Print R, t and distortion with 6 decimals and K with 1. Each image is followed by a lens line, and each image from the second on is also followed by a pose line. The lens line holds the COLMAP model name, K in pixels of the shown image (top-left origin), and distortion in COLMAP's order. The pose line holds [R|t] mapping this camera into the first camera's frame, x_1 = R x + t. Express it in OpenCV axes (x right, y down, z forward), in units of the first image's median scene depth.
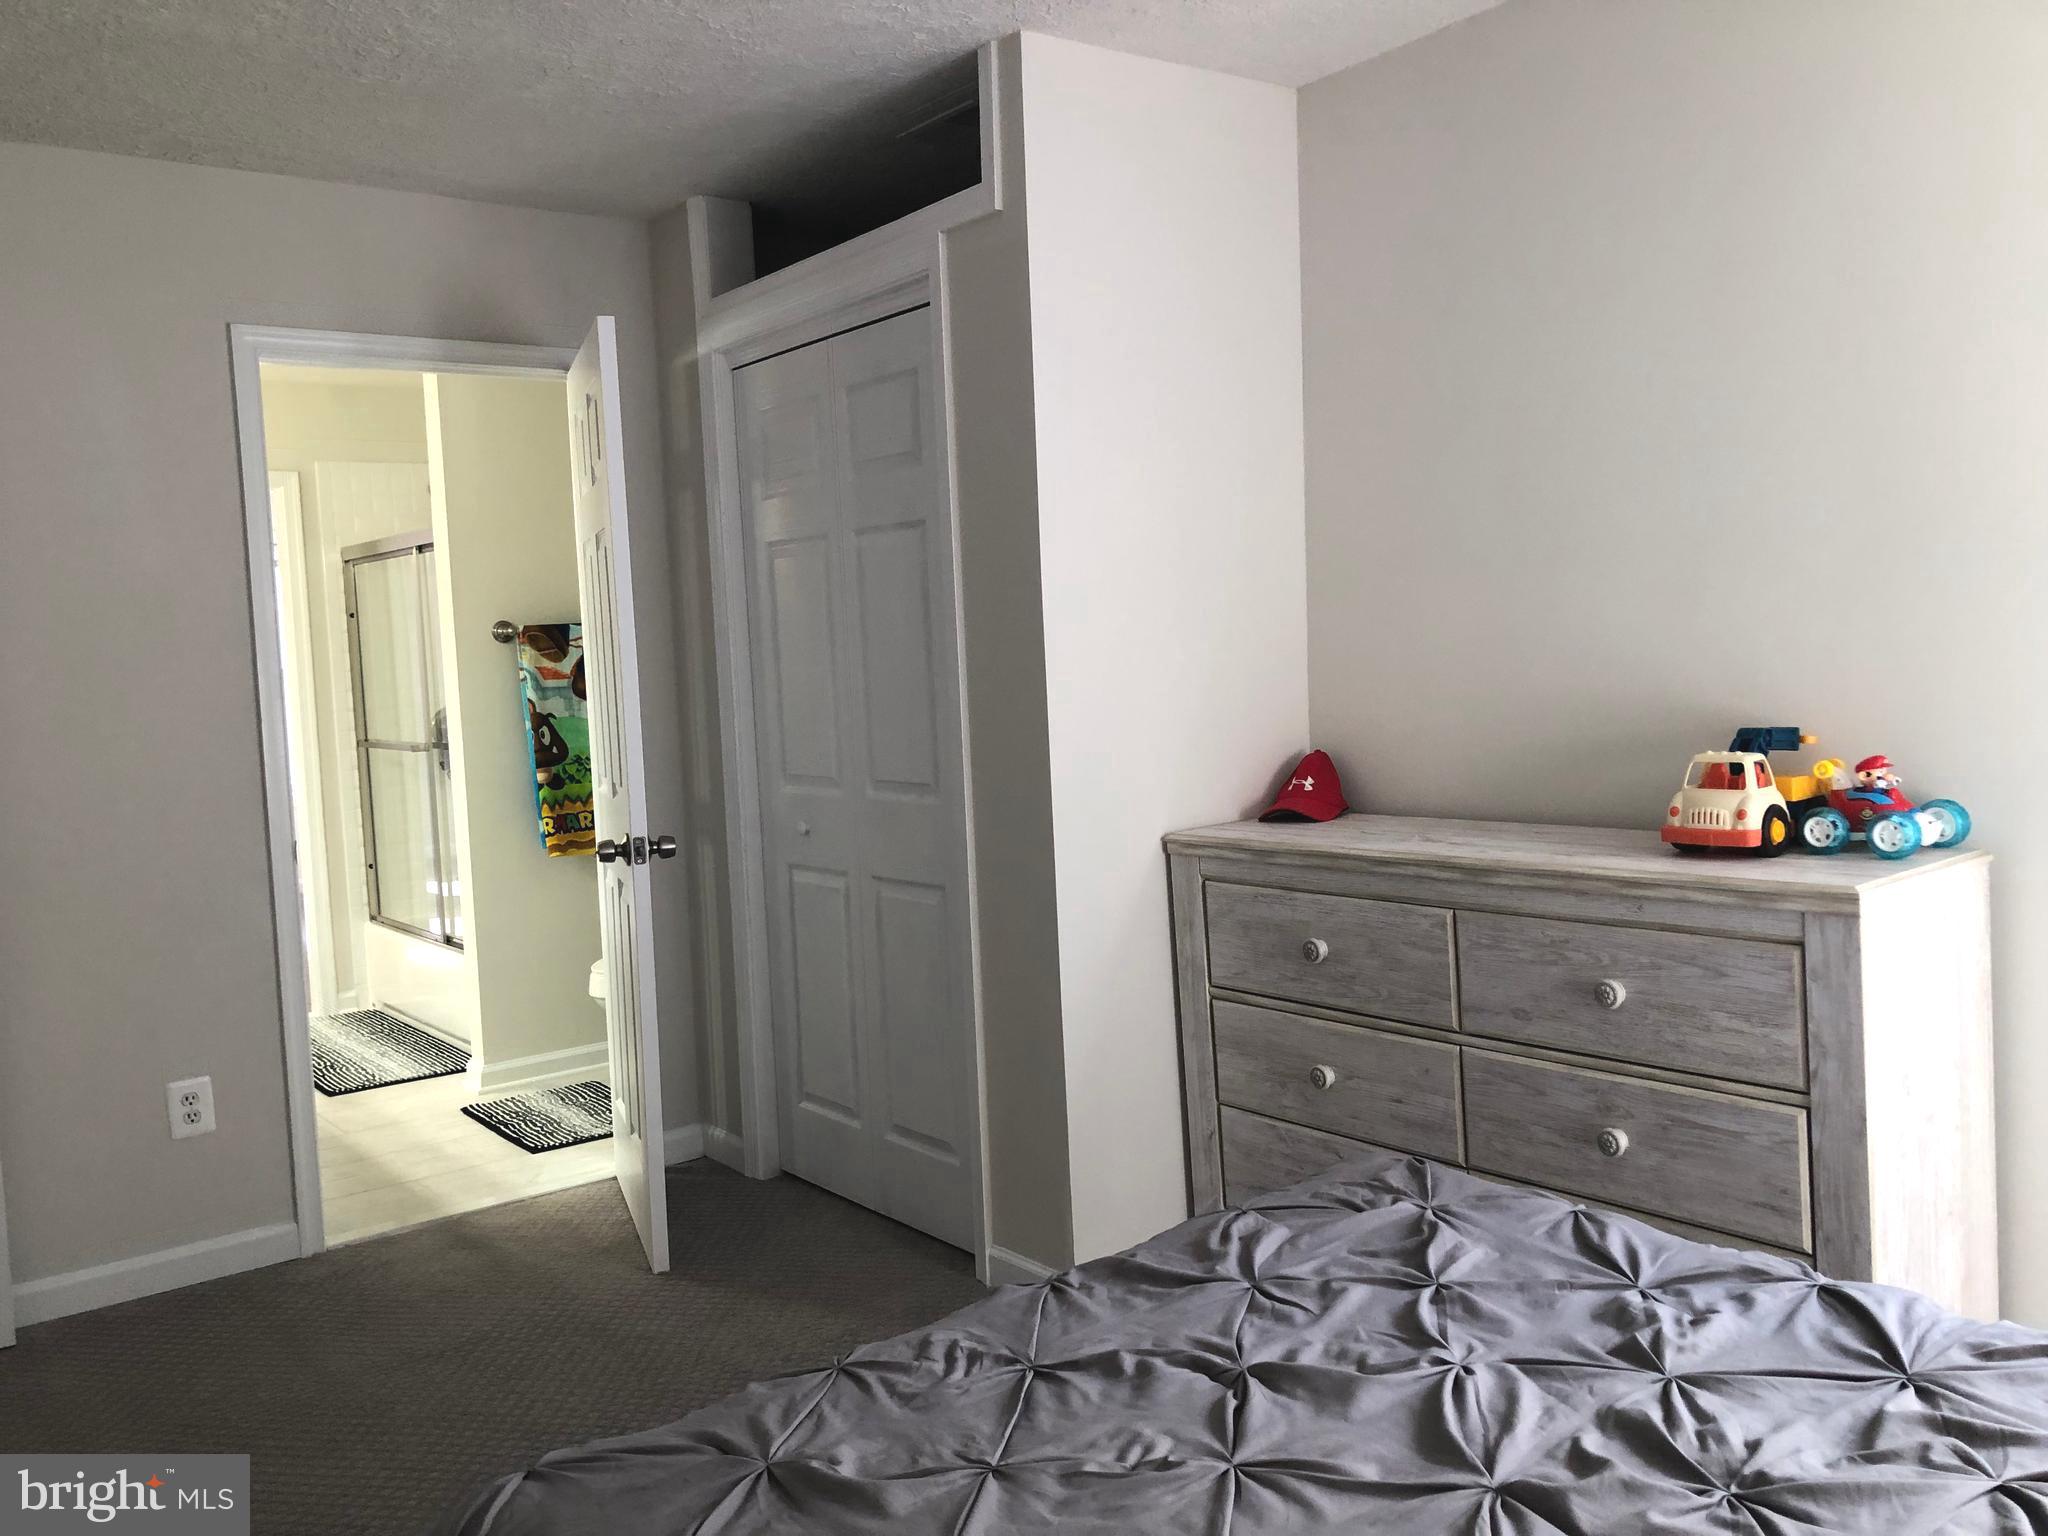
lens RADIAL K [[1661.5, 0, 1028.7], [0, 1661.5, 780.7], [0, 0, 1]] dist [0.026044, -0.029268]
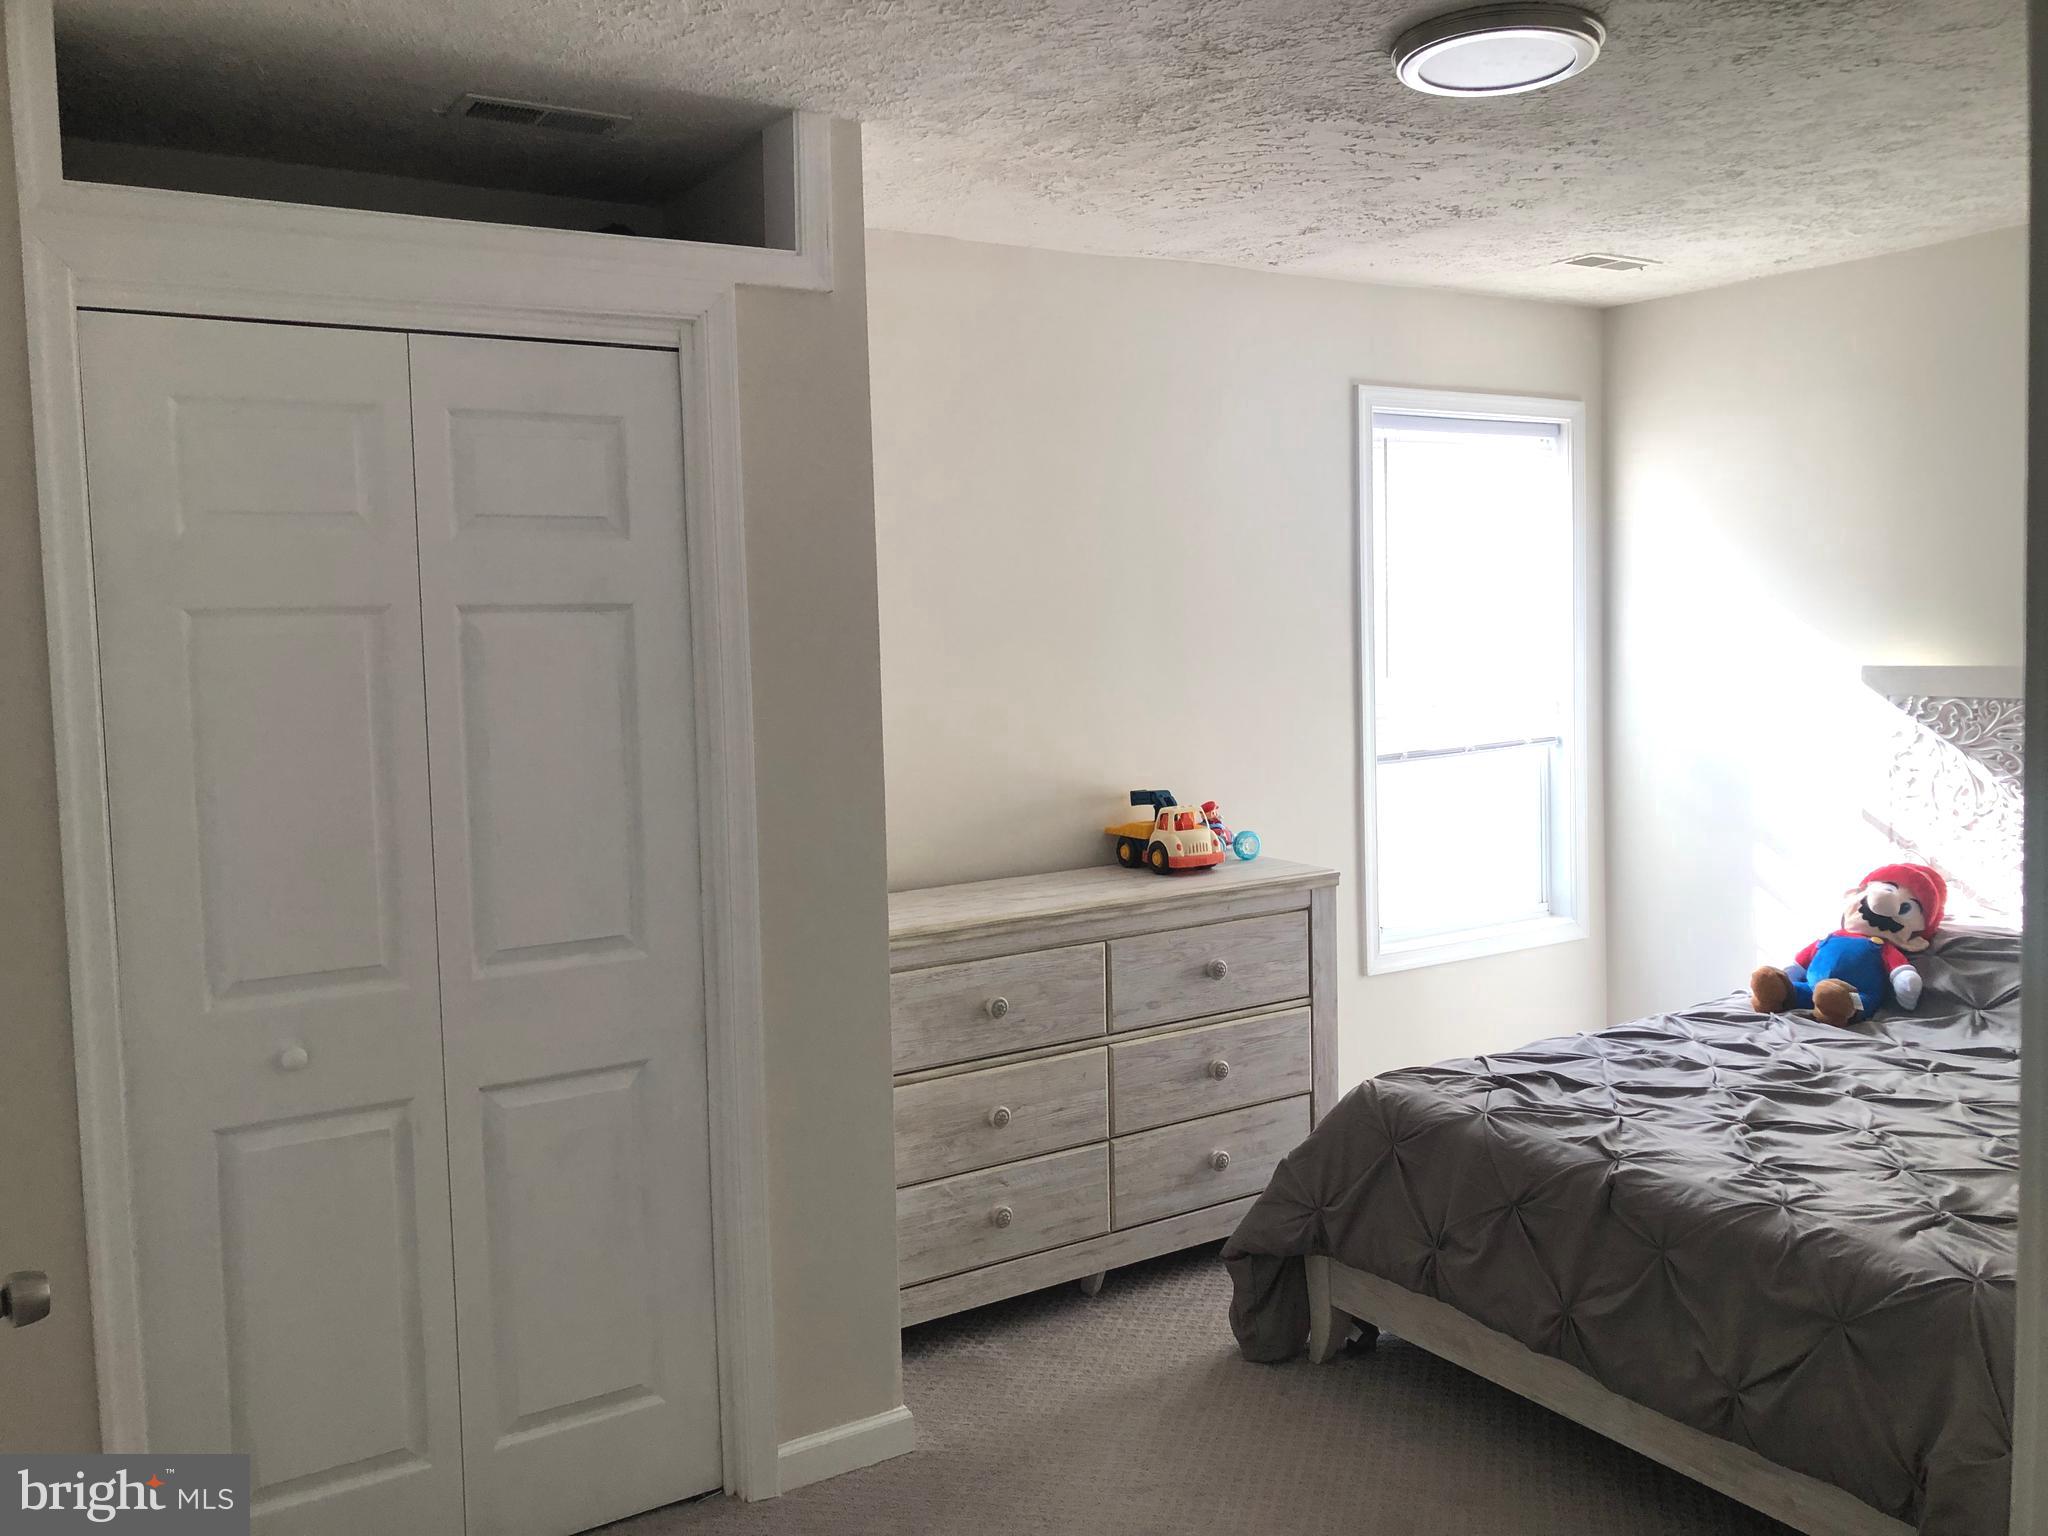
lens RADIAL K [[1661.5, 0, 1028.7], [0, 1661.5, 747.9], [0, 0, 1]] dist [0.026044, -0.029268]
pose [[0.105155, -0.025412, 0.994131, -1.028845], [0.101558, 0.994721, 0.014685, -0.097782], [-0.989256, 0.099418, 0.107181, 0.889589]]
